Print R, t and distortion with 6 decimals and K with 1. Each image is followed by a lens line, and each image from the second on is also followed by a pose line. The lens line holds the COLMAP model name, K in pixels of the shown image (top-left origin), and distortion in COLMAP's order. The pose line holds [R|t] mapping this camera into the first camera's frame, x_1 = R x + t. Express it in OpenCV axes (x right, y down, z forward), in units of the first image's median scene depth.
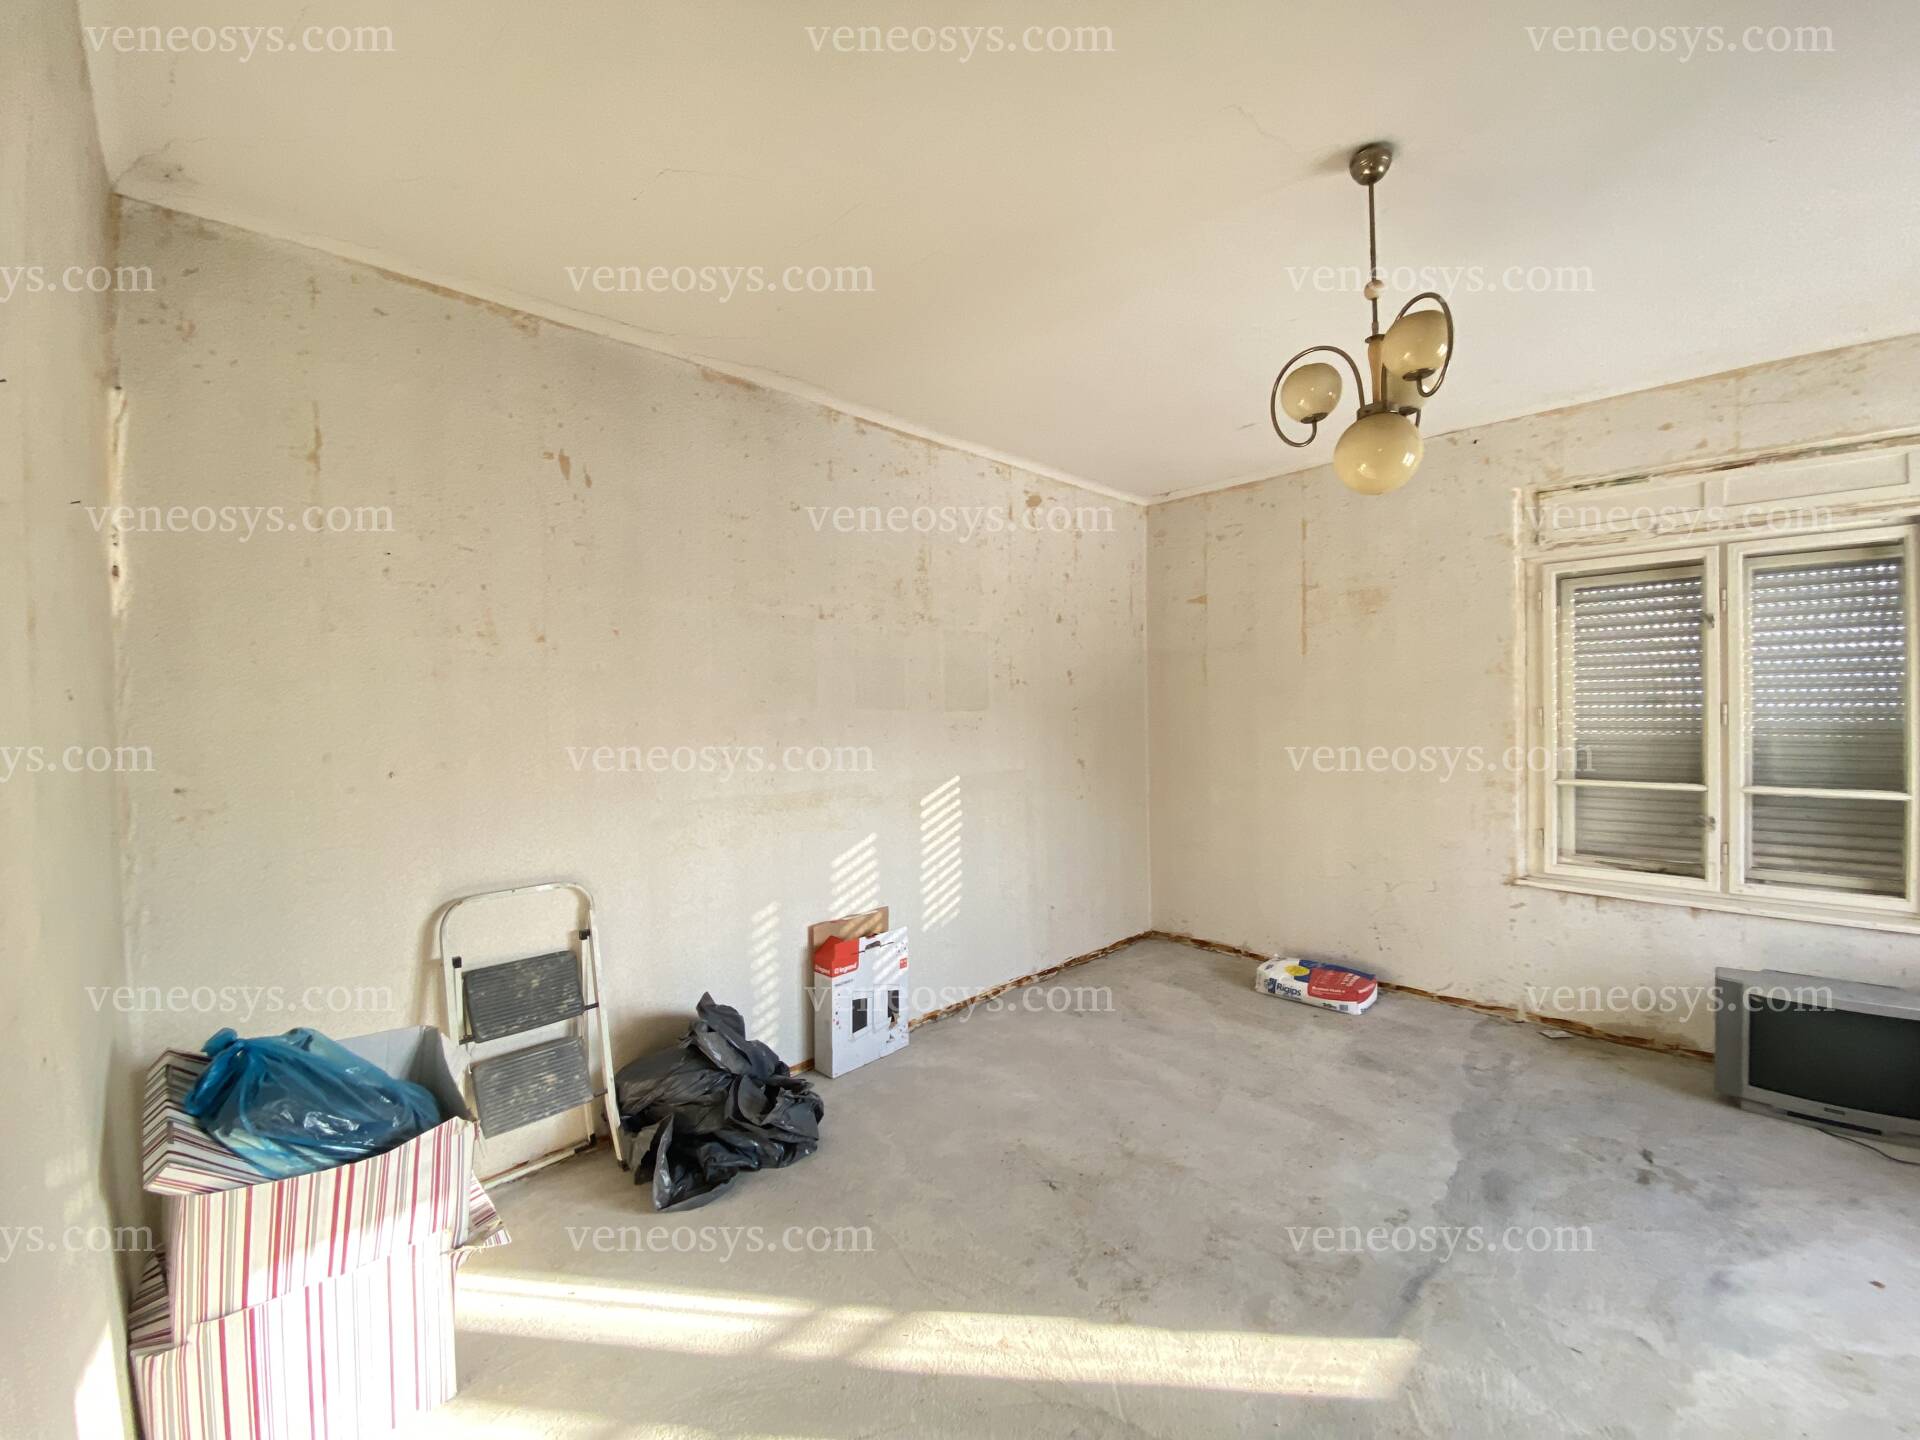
lens RADIAL K [[781.5, 0, 955.9], [0, 781.5, 720.0], [0, 0, 1]] dist [0.000412, -0.012992]
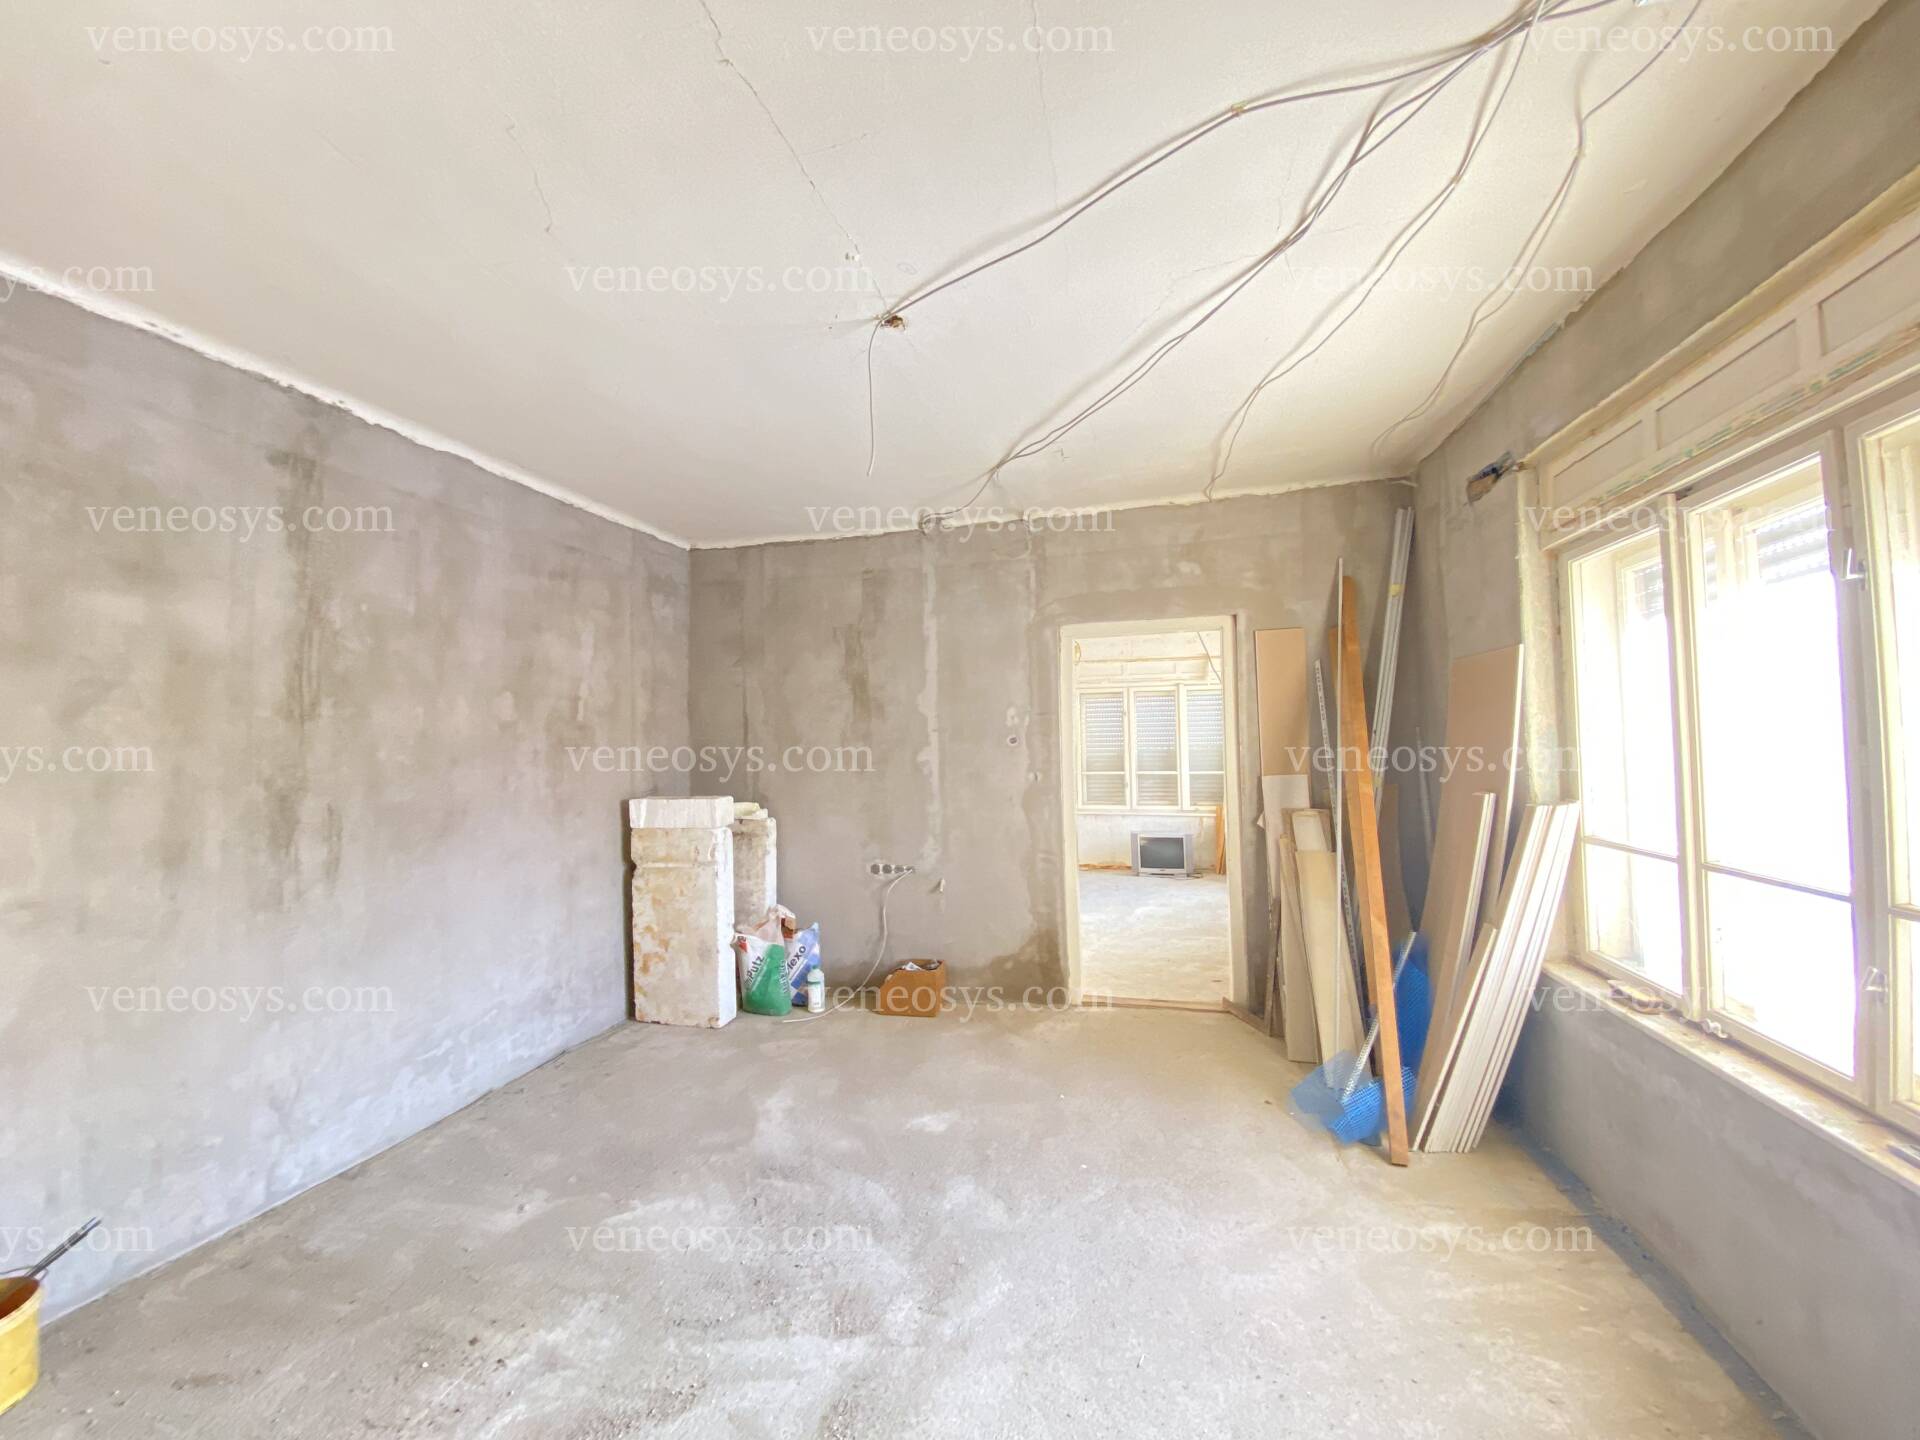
lens RADIAL K [[781.5, 0, 955.9], [0, 781.5, 720.0], [0, 0, 1]] dist [0.000412, -0.012992]
pose [[0.840635, -0.016441, 0.541352, -1.086086], [0.023178, 0.999715, -0.005631, -0.102763], [-0.541105, 0.017281, 0.840777, -1.063863]]
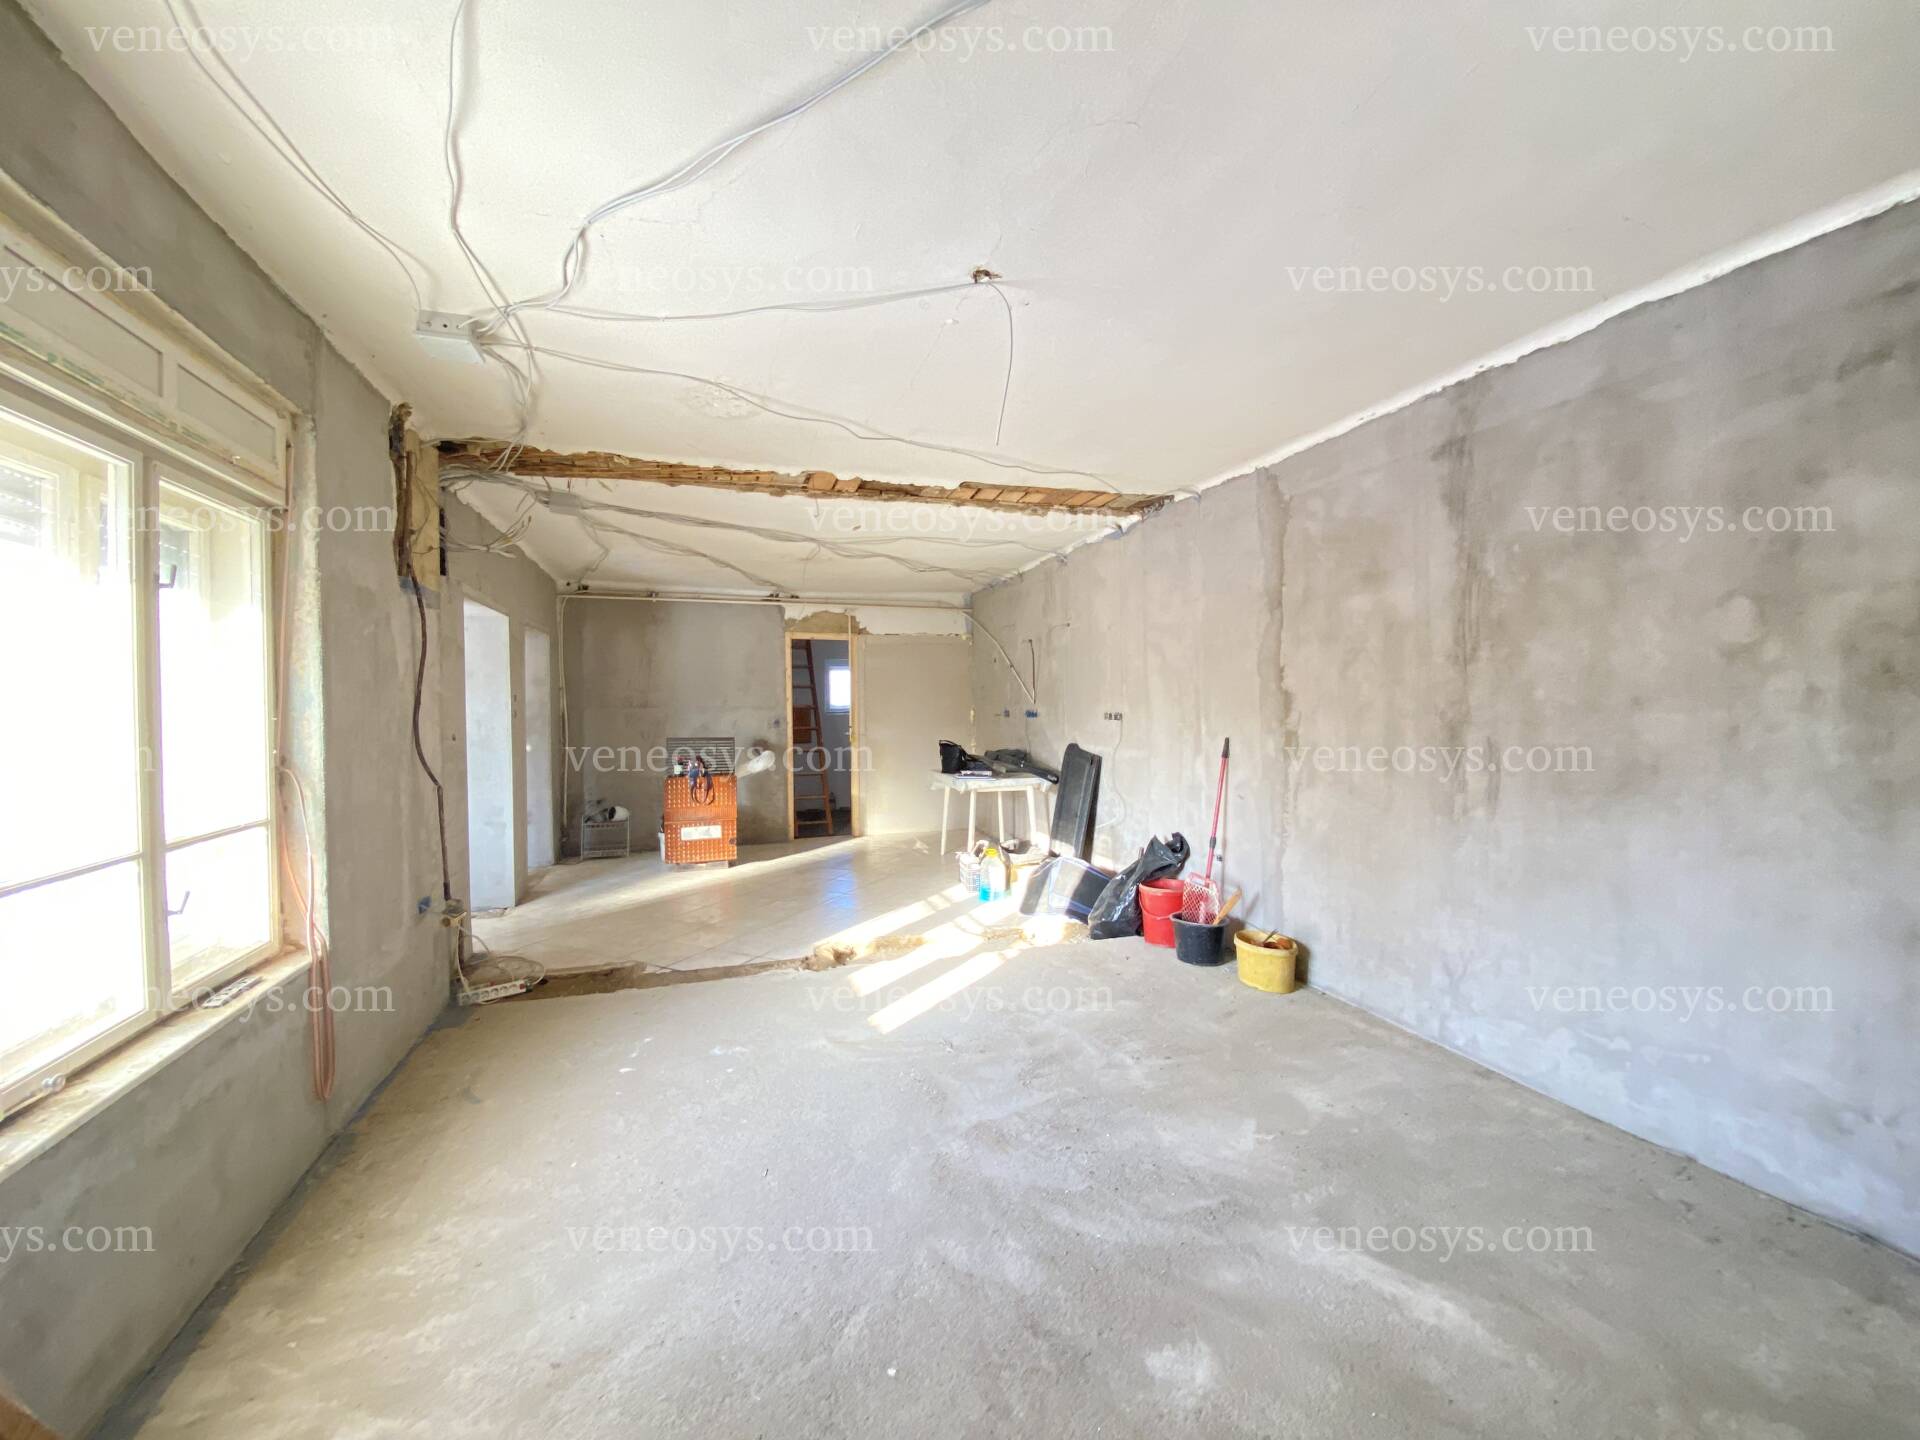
lens RADIAL K [[781.5, 0, 955.9], [0, 781.5, 720.0], [0, 0, 1]] dist [0.000412, -0.012992]
pose [[-0.428674, 0.009019, -0.903414, 2.065447], [0.019730, 0.999805, 0.000620, 0.011591], [0.903244, -0.017558, -0.428769, 1.767479]]
